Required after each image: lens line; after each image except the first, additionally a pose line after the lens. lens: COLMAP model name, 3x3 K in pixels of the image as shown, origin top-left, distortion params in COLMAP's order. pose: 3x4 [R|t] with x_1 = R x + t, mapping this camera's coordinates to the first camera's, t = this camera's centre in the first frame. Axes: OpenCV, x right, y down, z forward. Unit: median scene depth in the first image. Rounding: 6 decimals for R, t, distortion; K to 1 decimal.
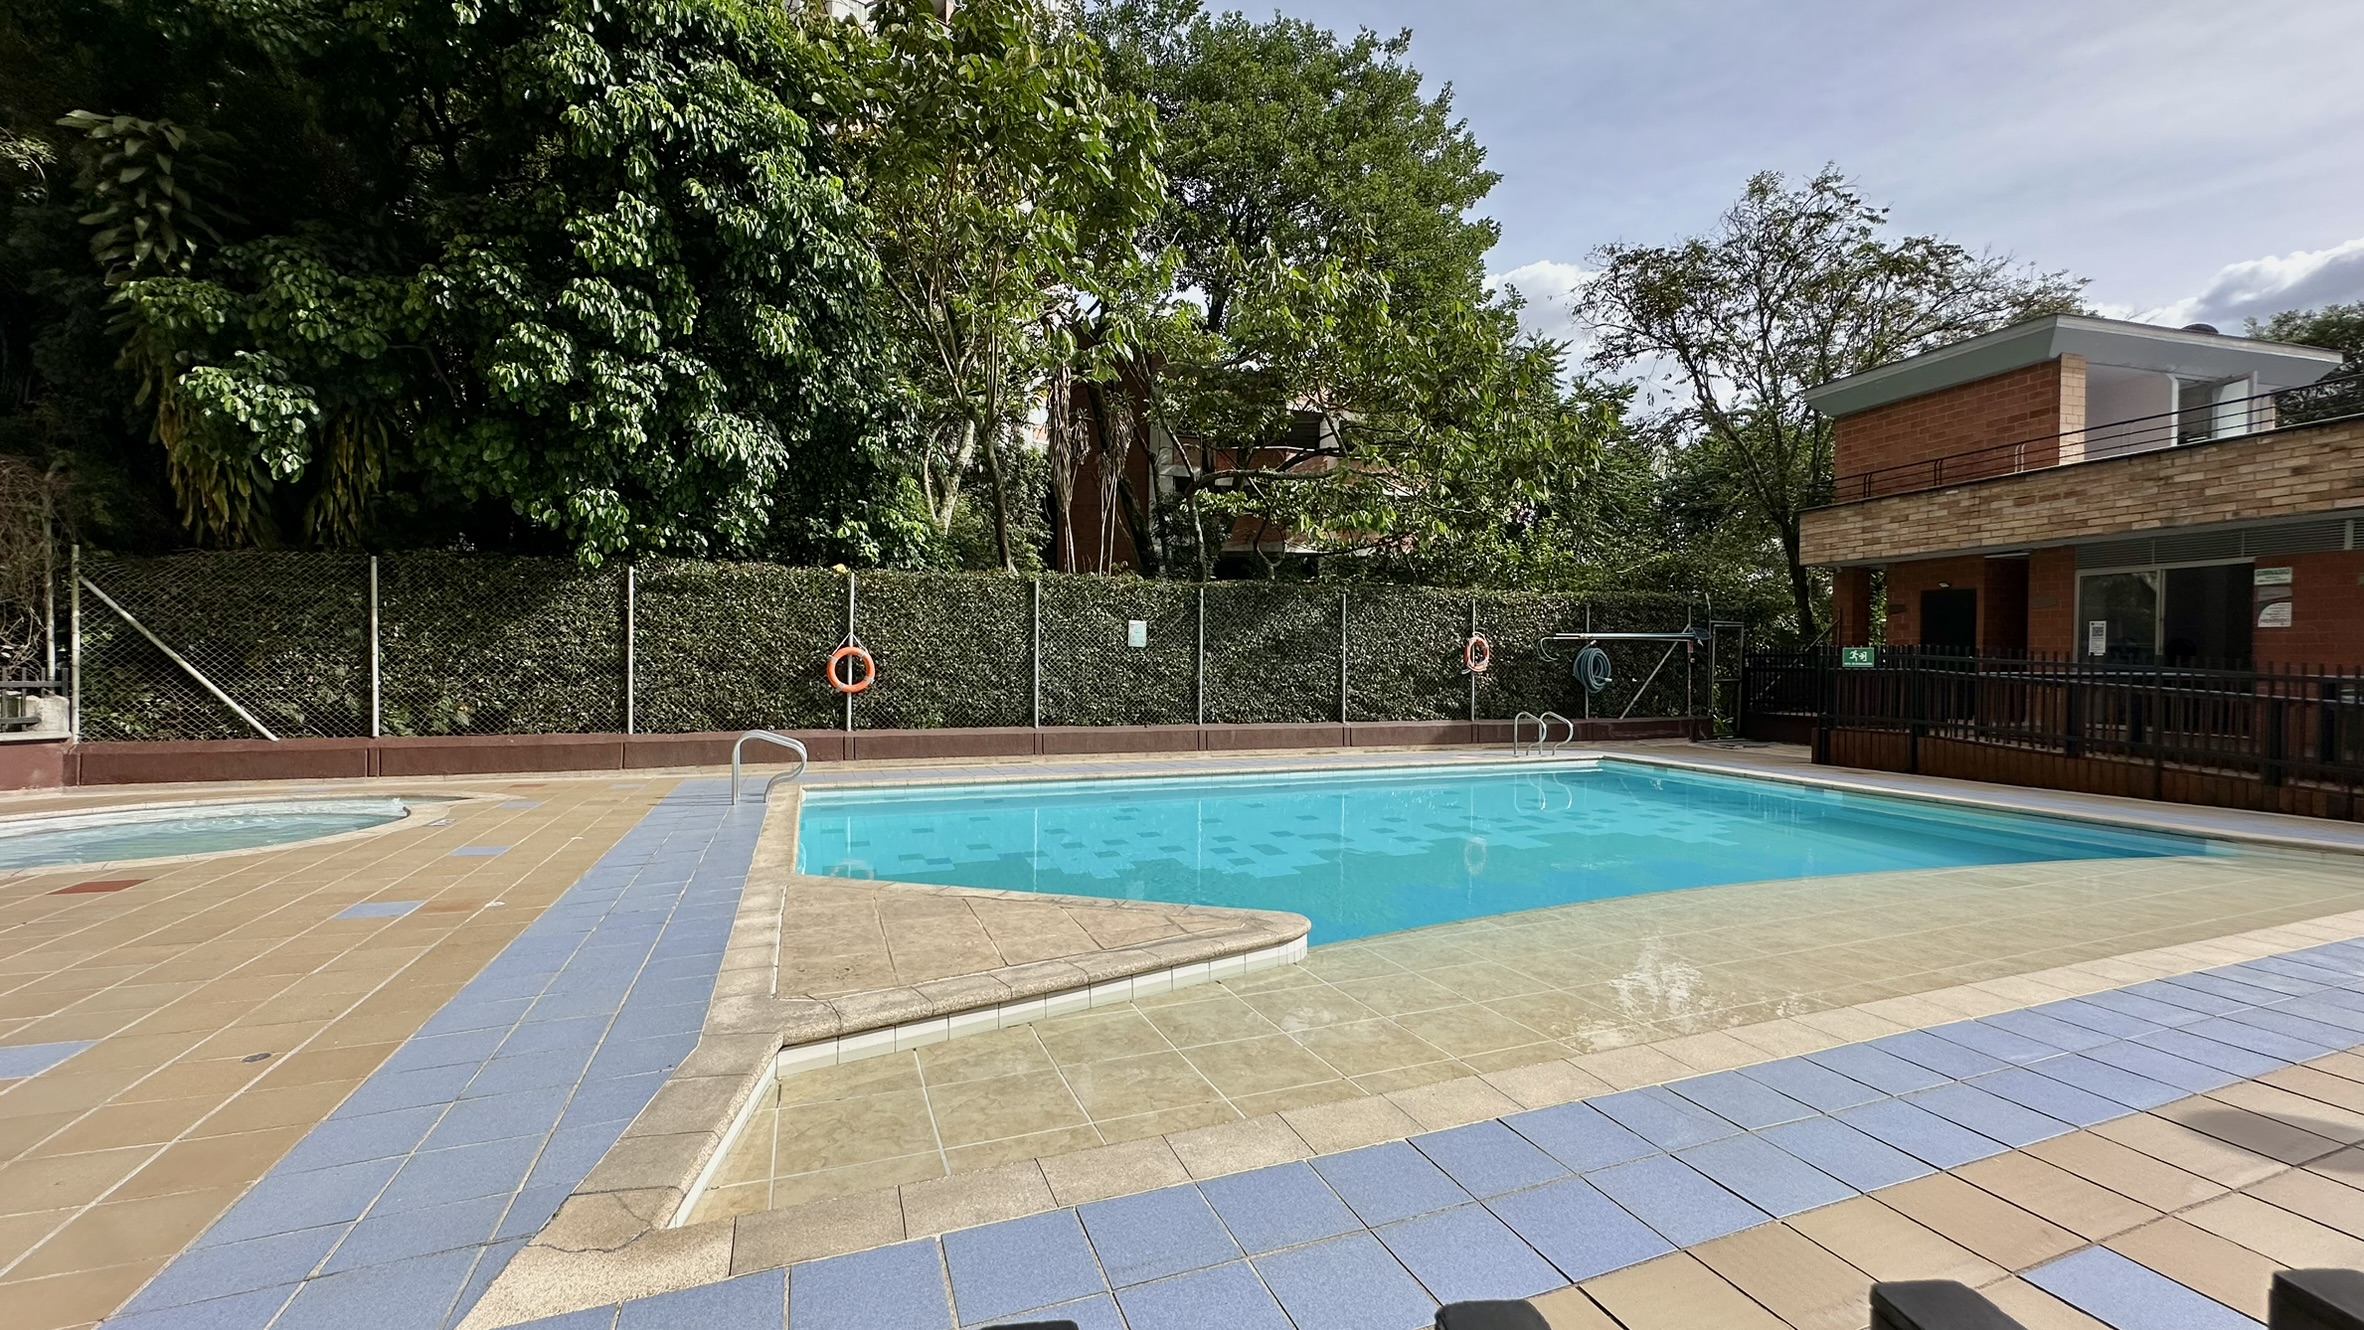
lens RADIAL K [[941.7, 0, 1182.0], [0, 941.7, 665.0], [0, 0, 1]] dist [-0.005909, 0.000598]
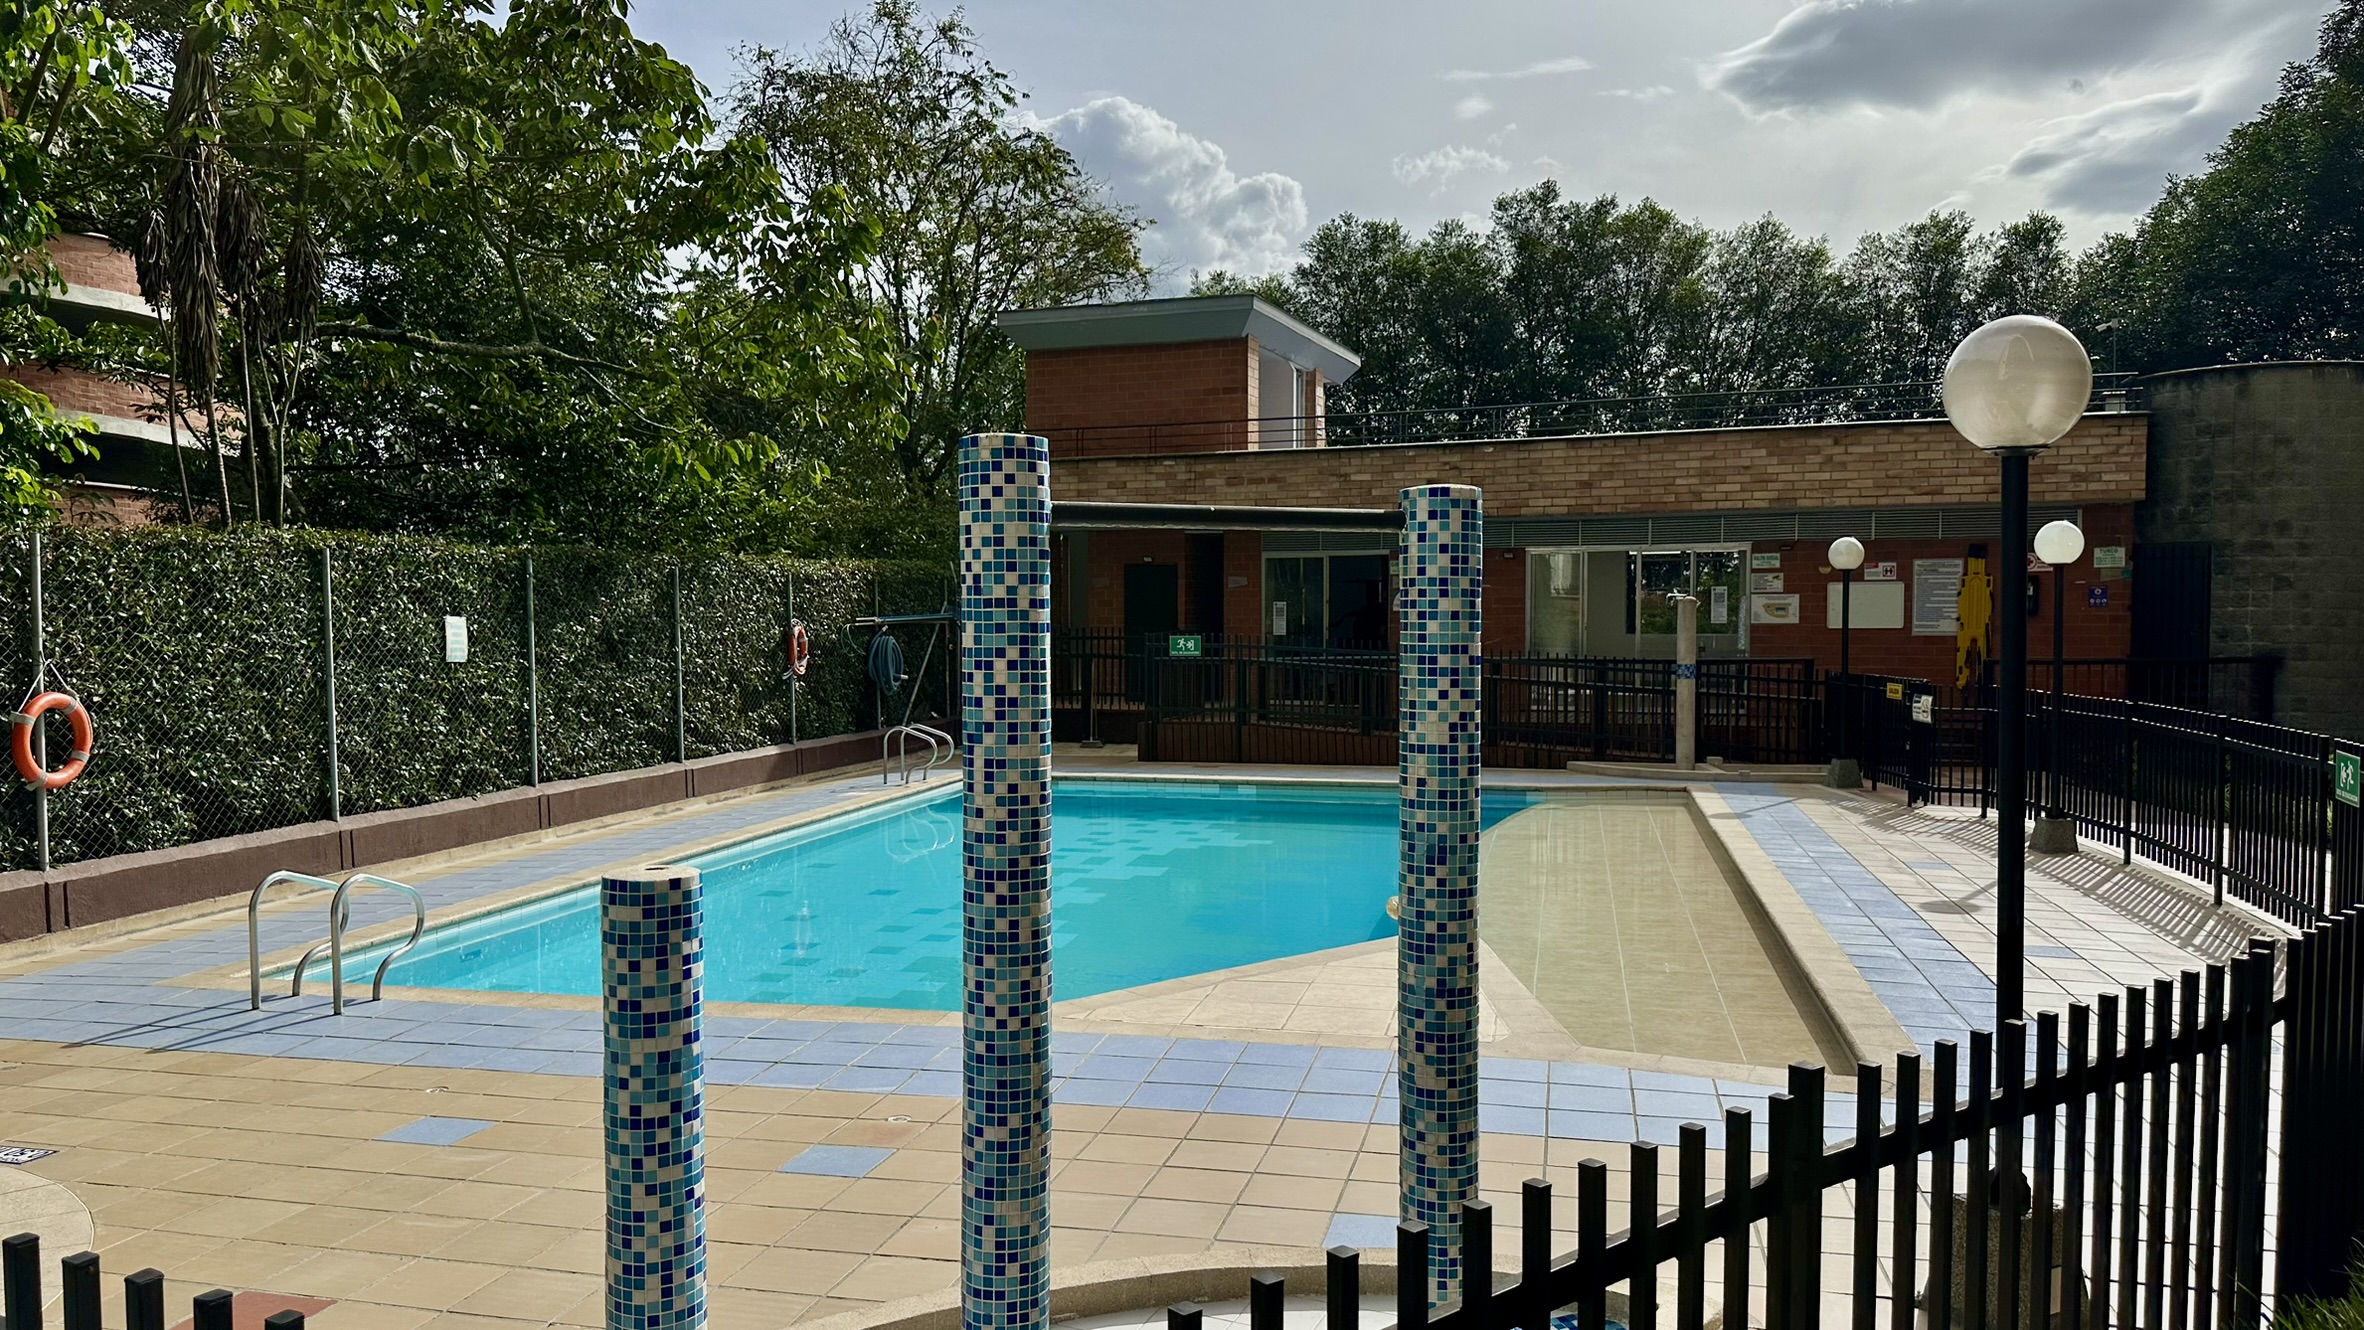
lens RADIAL K [[1653.4, 0, 1177.7], [0, 1653.4, 676.1], [0, 0, 1]] dist [0.157714, -0.253974]
pose [[0.567399, -0.044364, 0.822247, -0.644469], [0.013762, 0.998919, 0.044399, -0.050414], [-0.823328, -0.013876, 0.567396, 0.048204]]
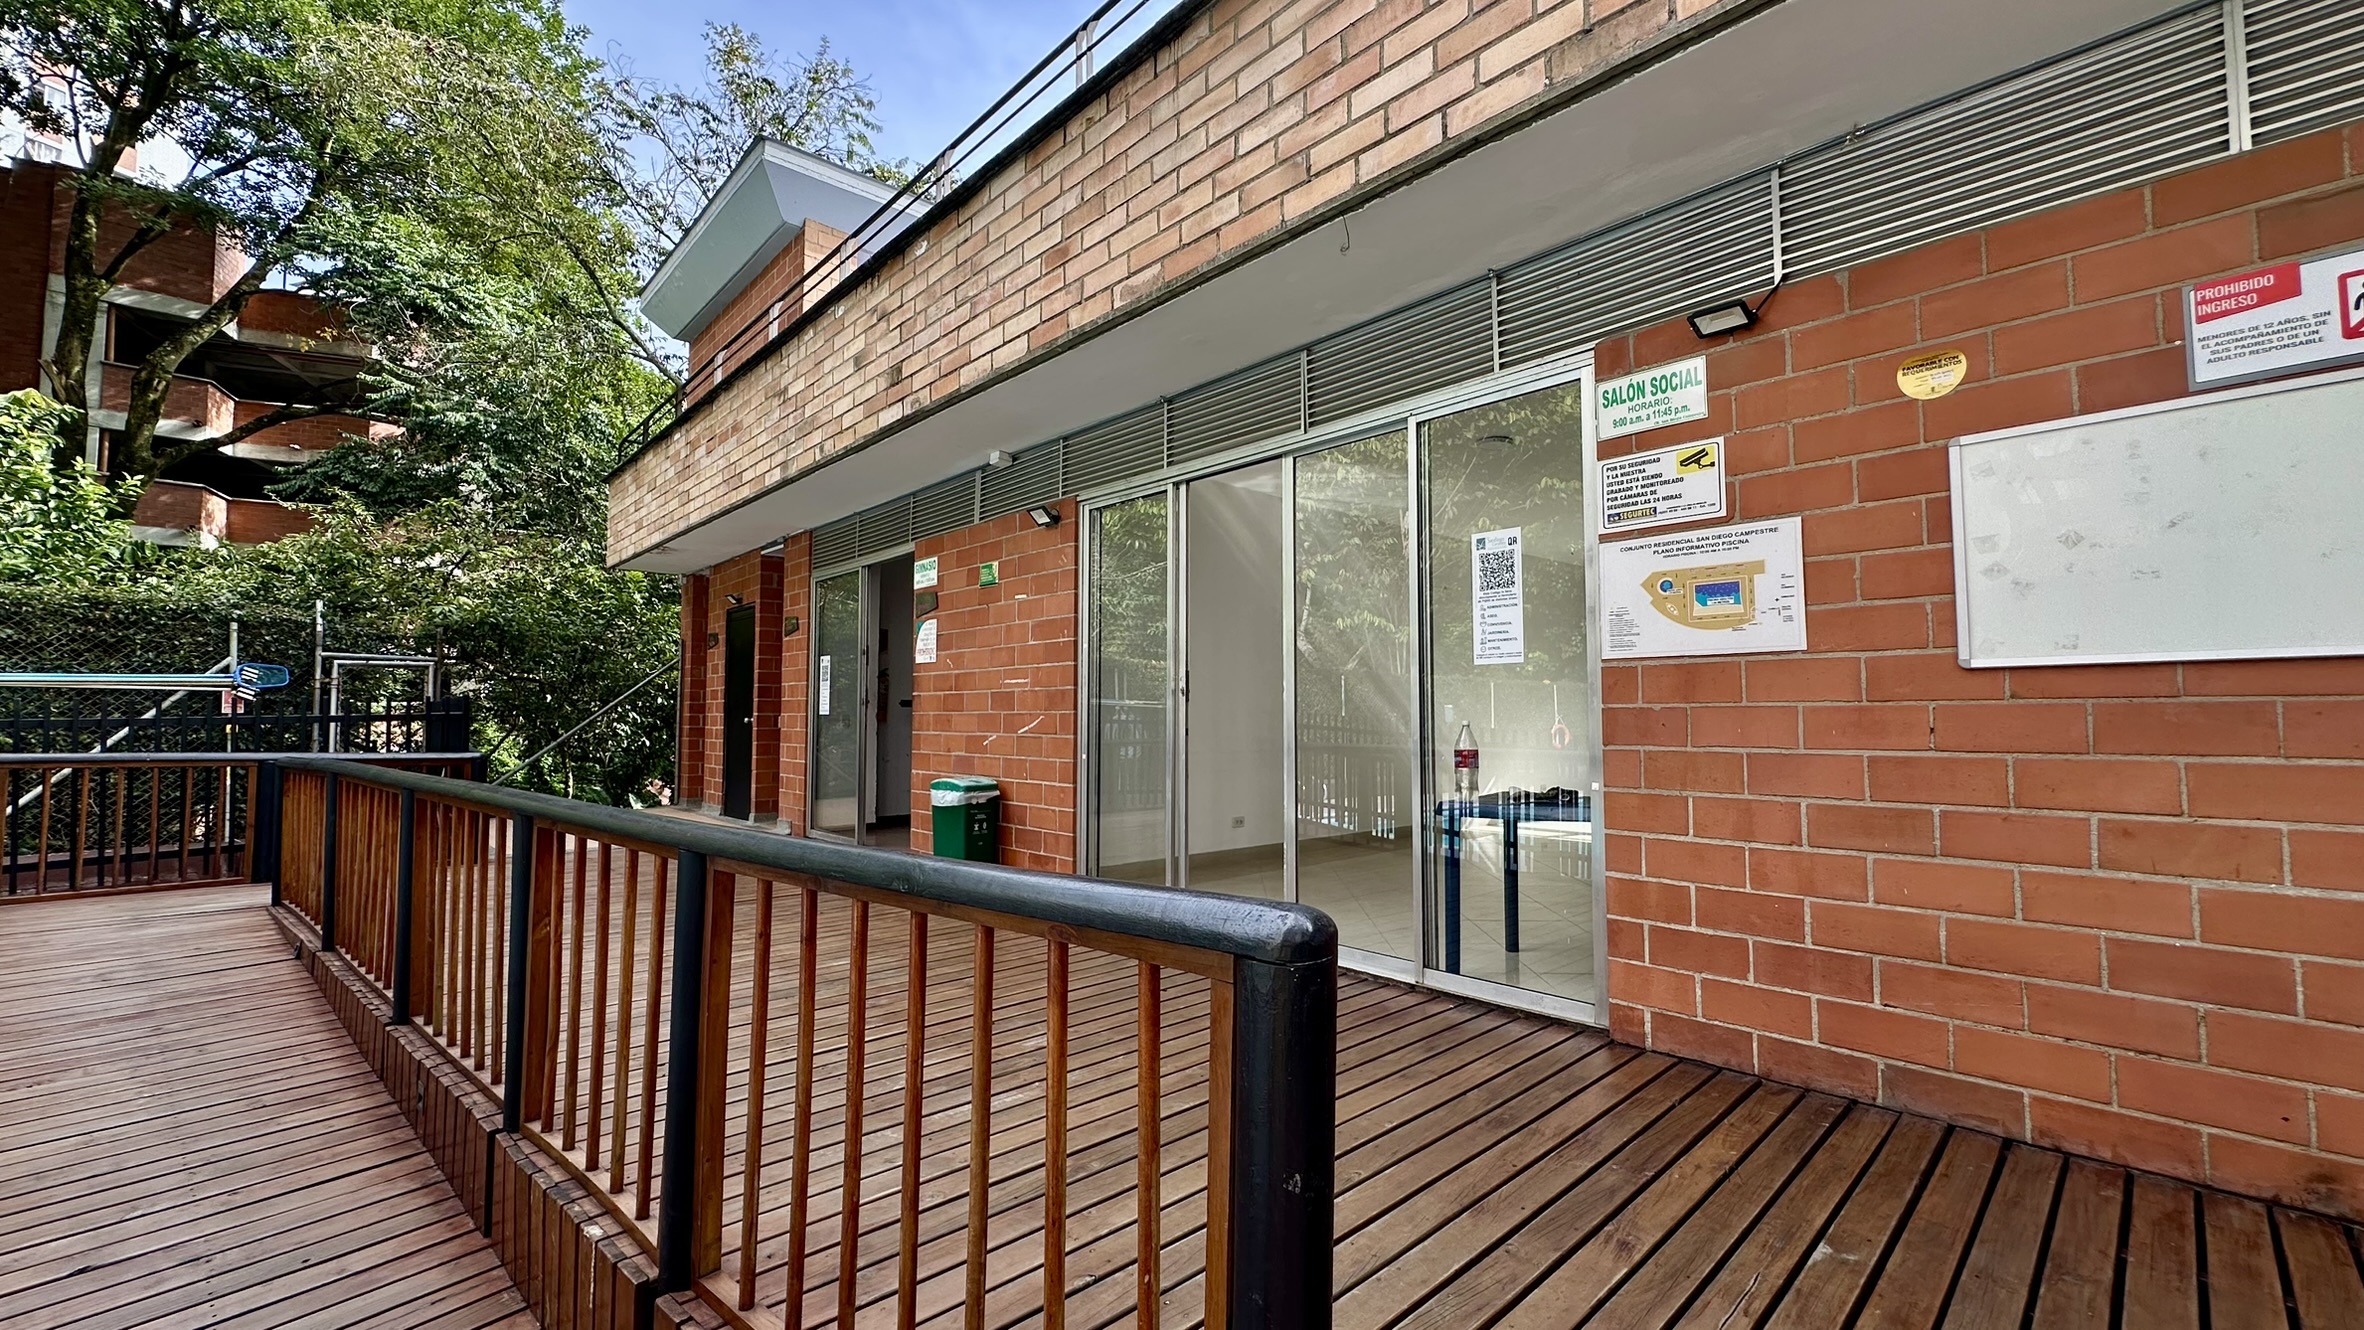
lens RADIAL K [[941.7, 0, 1182.0], [0, 941.7, 665.0], [0, 0, 1]] dist [-0.005909, 0.000598]
pose [[0.879421, 0.020540, 0.475601, 0.946229], [0.008978, 0.998175, -0.059710, -0.003654], [-0.475960, 0.056780, 0.877632, 0.392612]]
